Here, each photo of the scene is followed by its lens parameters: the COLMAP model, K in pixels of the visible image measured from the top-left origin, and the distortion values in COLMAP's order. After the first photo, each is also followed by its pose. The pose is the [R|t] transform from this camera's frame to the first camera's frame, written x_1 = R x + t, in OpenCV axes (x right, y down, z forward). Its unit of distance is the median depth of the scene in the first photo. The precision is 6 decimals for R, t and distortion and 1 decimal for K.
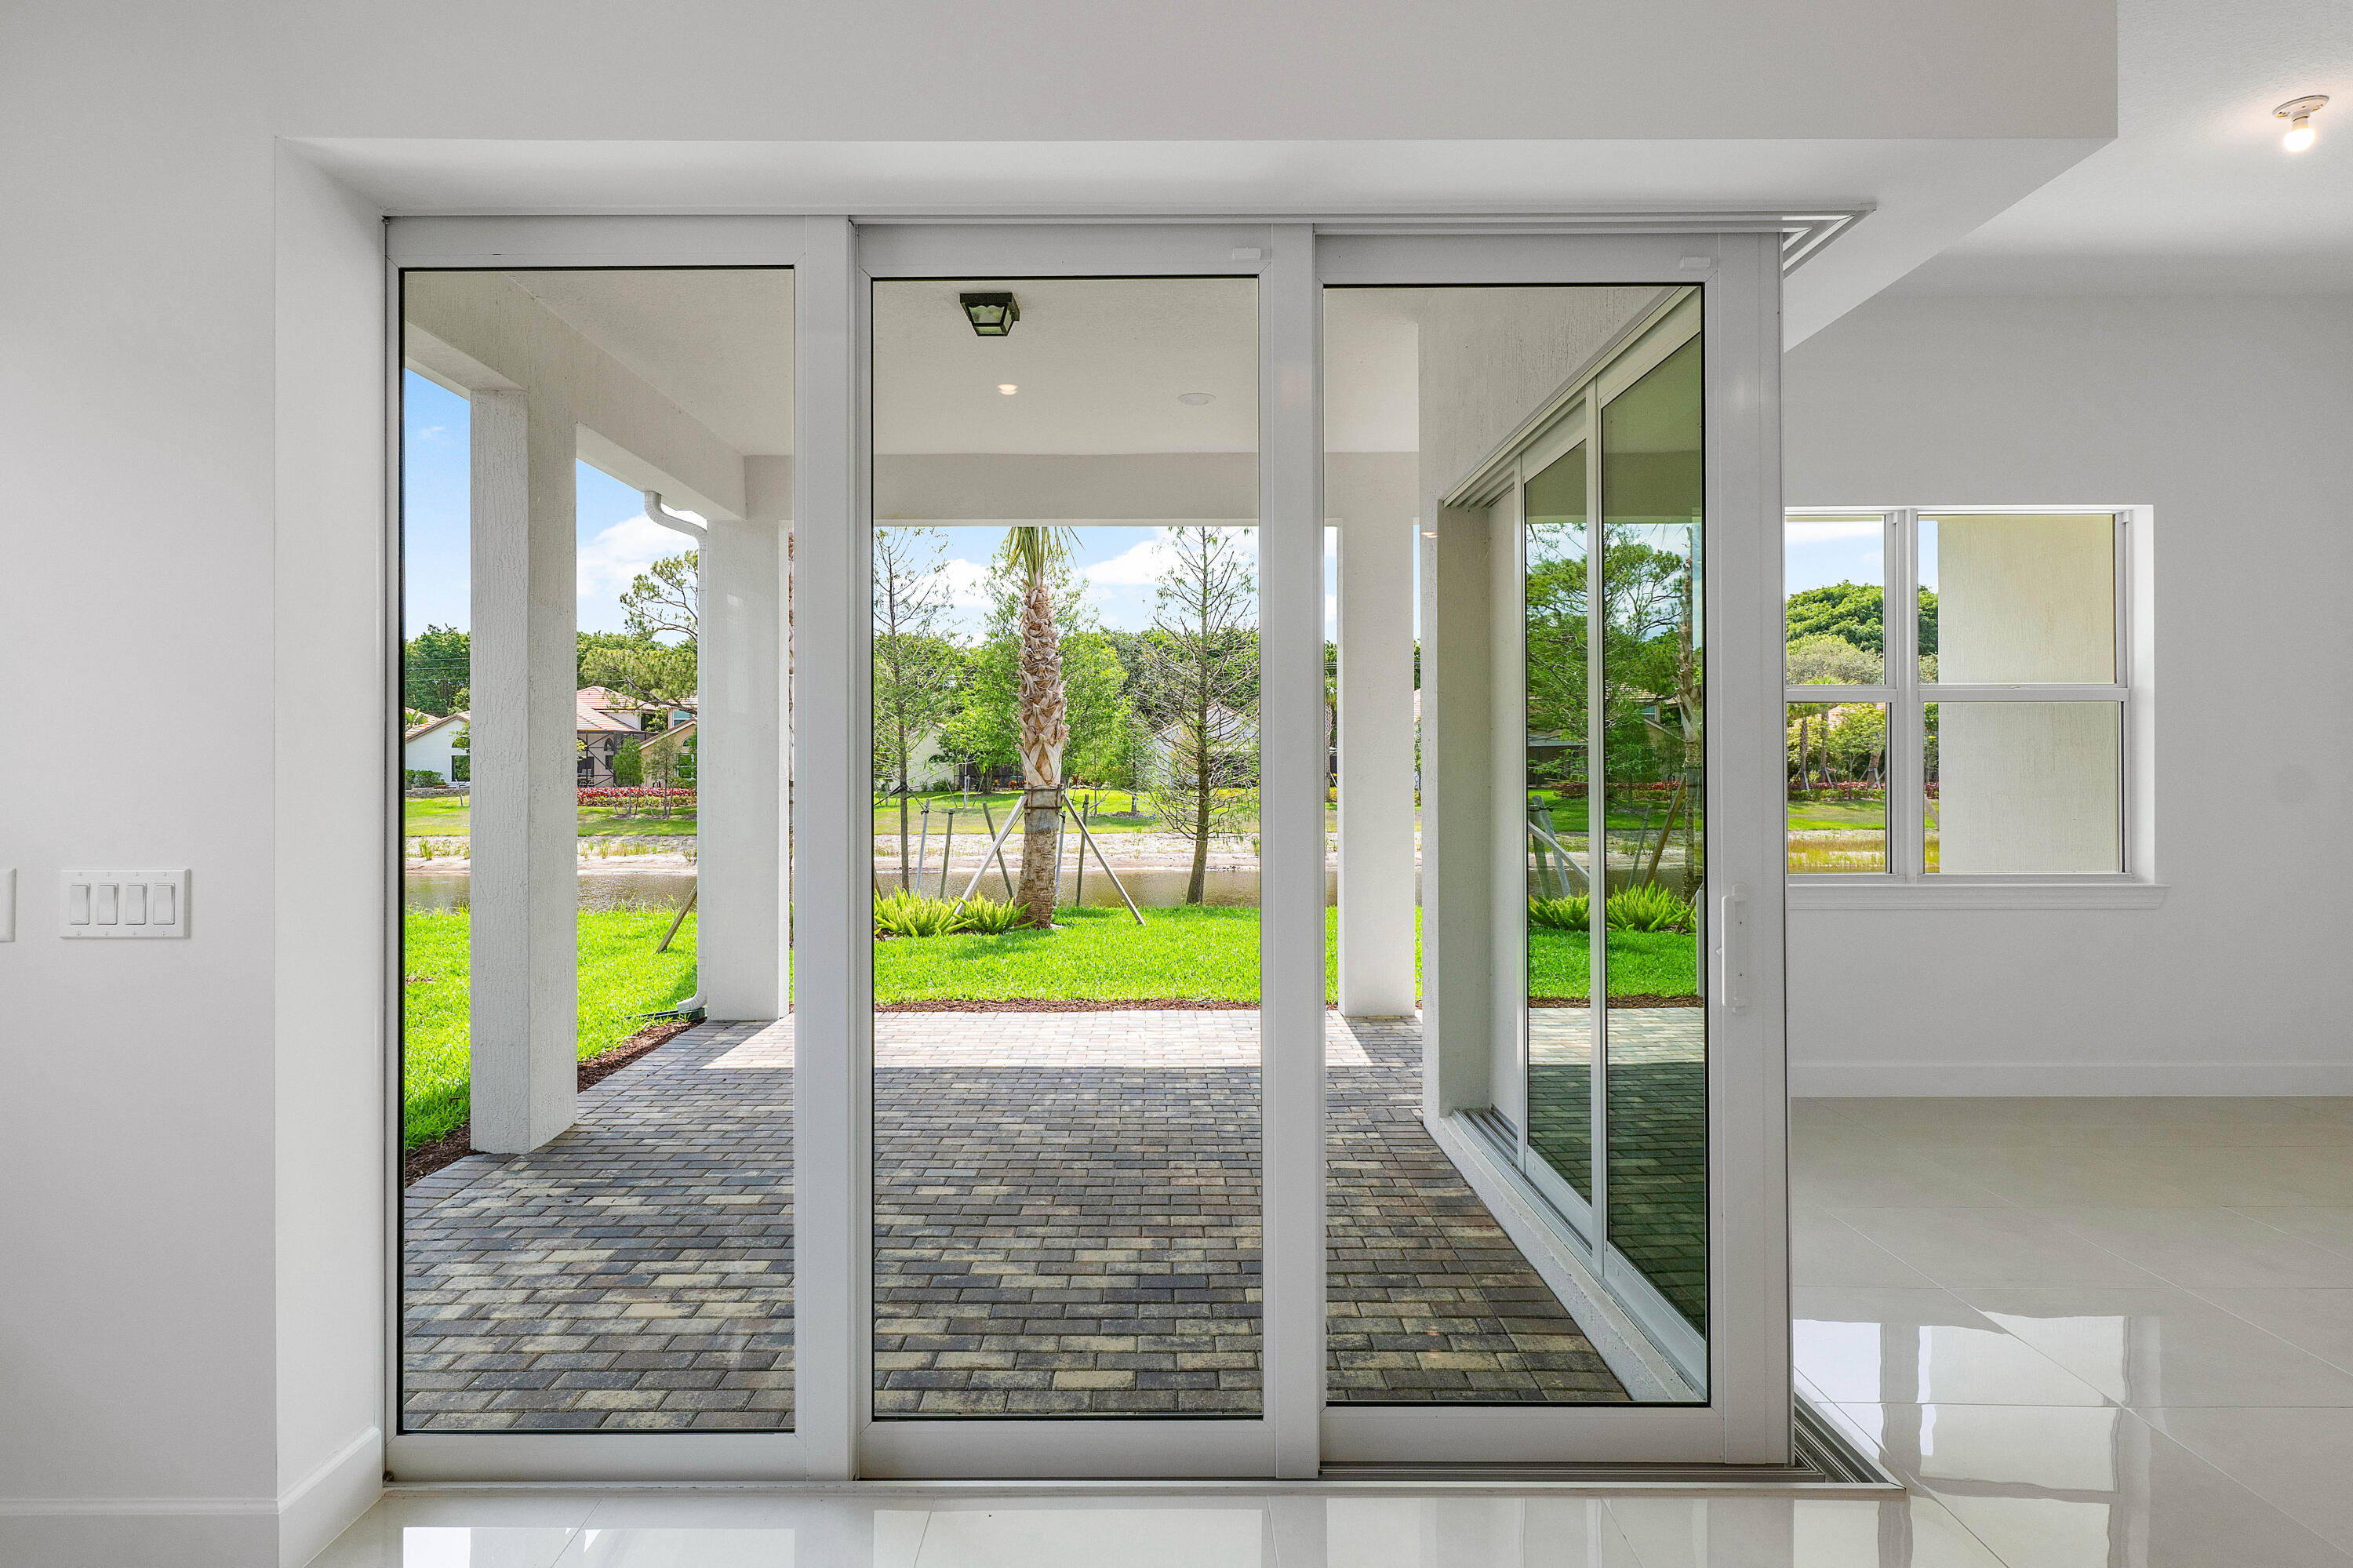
lens RADIAL K [[1286.5, 0, 1139.3], [0, 1286.5, 760.8], [0, 0, 1]] dist [-0.000103, 0.000050]
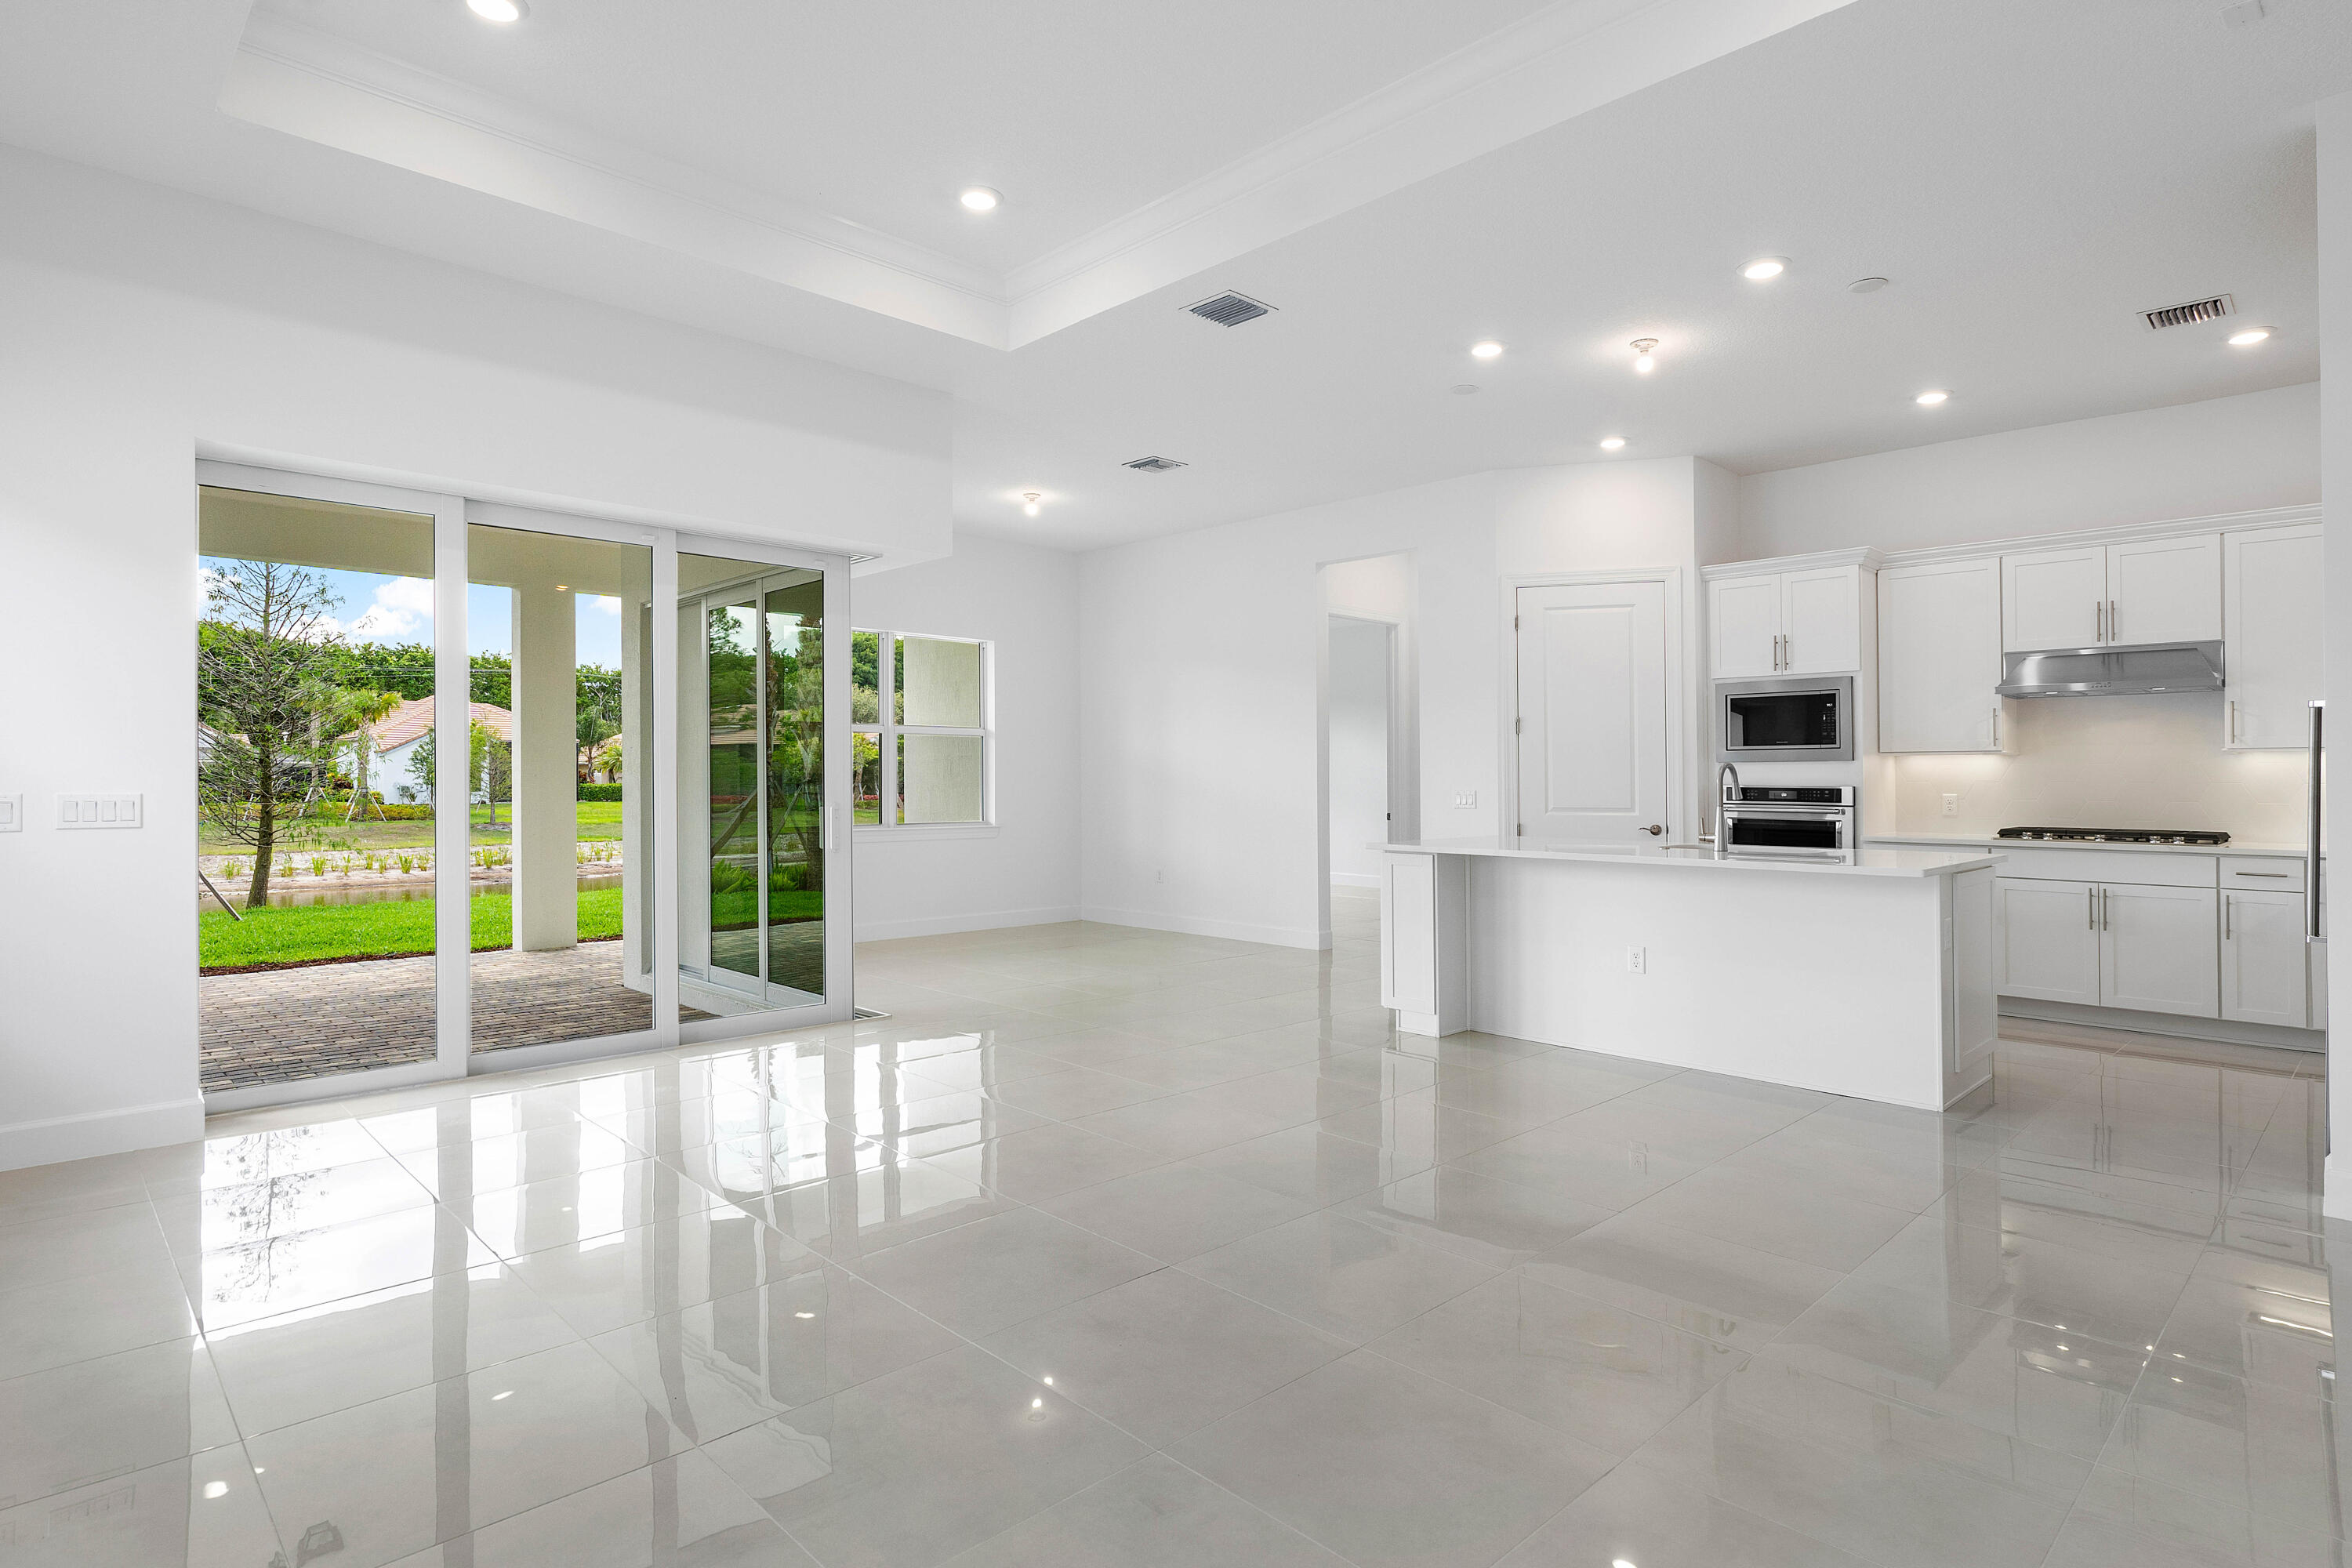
lens RADIAL K [[1225.9, 0, 1190.3], [0, 1225.9, 777.4], [0, 0, 1]] dist [0.004859, 0.000794]
pose [[0.708270, 0.004803, 0.705926, -0.380598], [-0.004800, 0.999987, -0.001988, 0.022066], [-0.705926, -0.001981, 0.708283, -0.619162]]
